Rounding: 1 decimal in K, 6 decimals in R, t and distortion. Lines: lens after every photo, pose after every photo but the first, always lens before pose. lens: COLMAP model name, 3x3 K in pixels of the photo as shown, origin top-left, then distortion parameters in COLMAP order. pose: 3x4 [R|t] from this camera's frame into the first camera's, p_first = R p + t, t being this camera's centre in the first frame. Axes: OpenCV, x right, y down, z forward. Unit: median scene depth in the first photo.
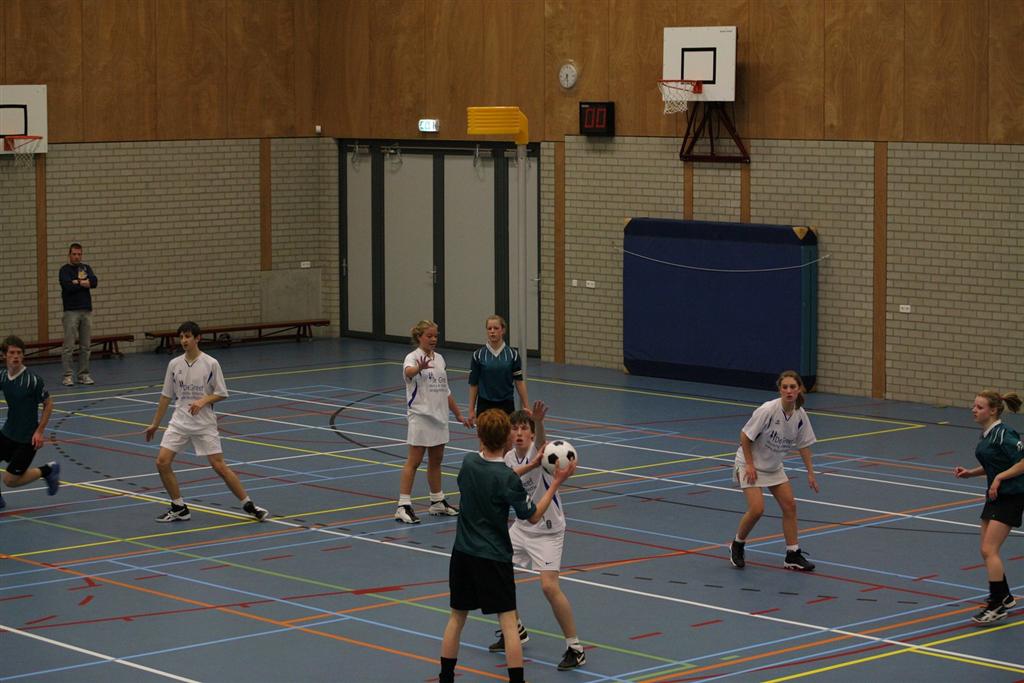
lens RADIAL K [[2812.5, 0, 478.8], [0, 2812.5, 345.9], [0, 0, 1]] dist [-0.099746, 0.000000]
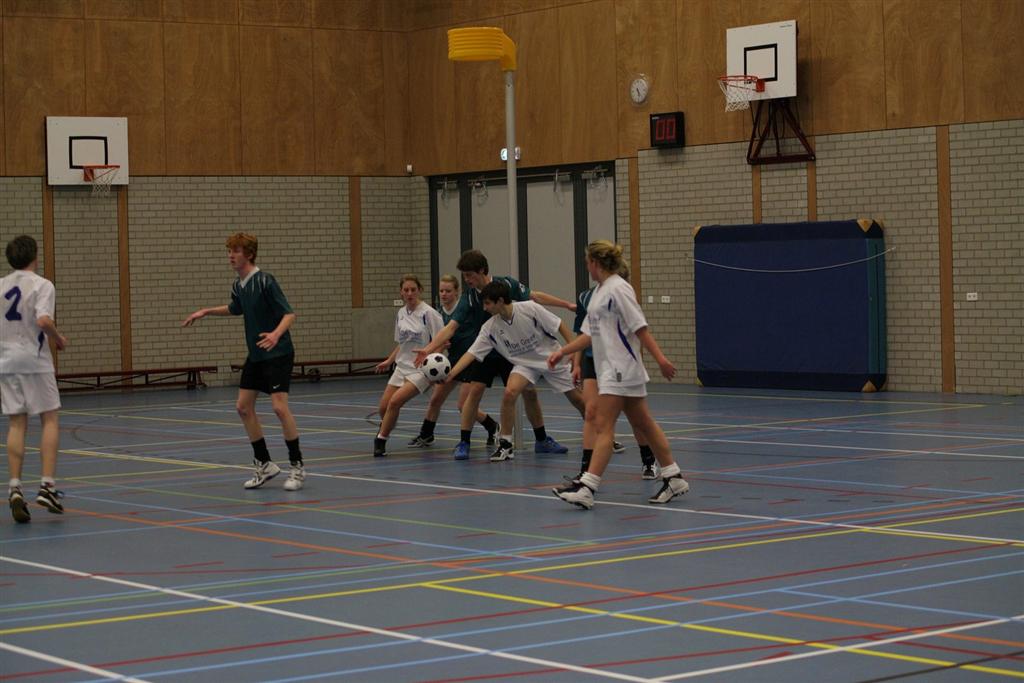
lens RADIAL K [[2503.0, 0, 489.4], [0, 2503.0, 323.9], [0, 0, 1]] dist [-0.235480, 0.000000]
pose [[0.995614, -0.019398, -0.091522, 0.060367], [0.012415, 0.997011, -0.076258, 0.054406], [0.092728, 0.074787, 0.992879, 0.132907]]
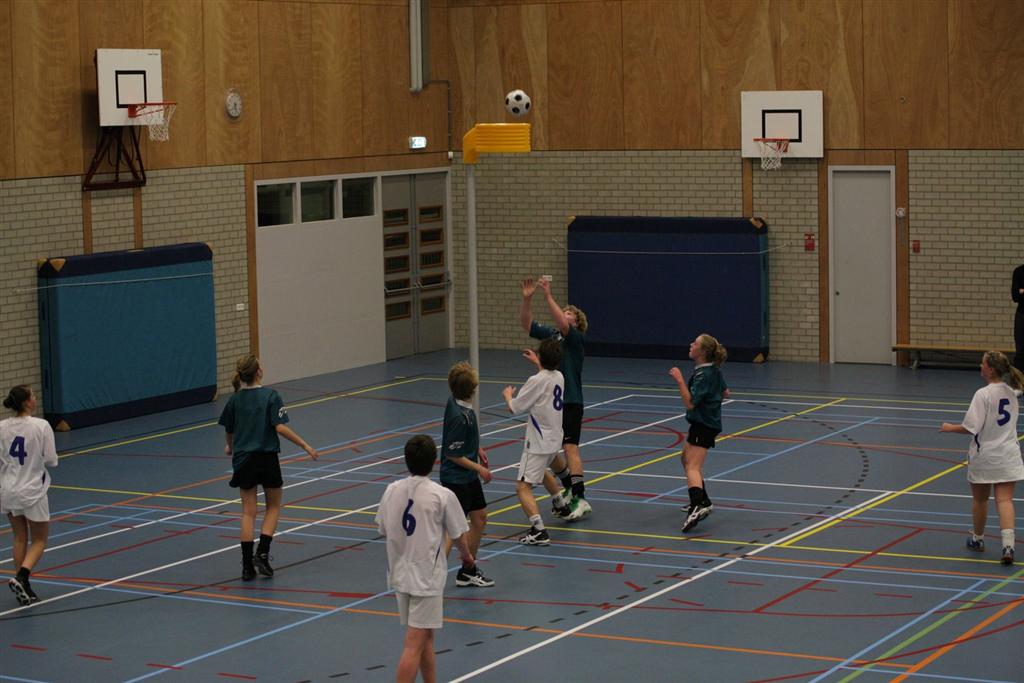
lens RADIAL K [[2503.0, 0, 535.3], [0, 2503.0, 346.4], [0, 0, 1]] dist [-0.235480, 0.000000]
pose [[-0.349682, -0.084031, 0.933092, -0.741576], [0.105739, 0.986066, 0.128428, -0.108852], [-0.930882, 0.143573, -0.335924, 1.175155]]
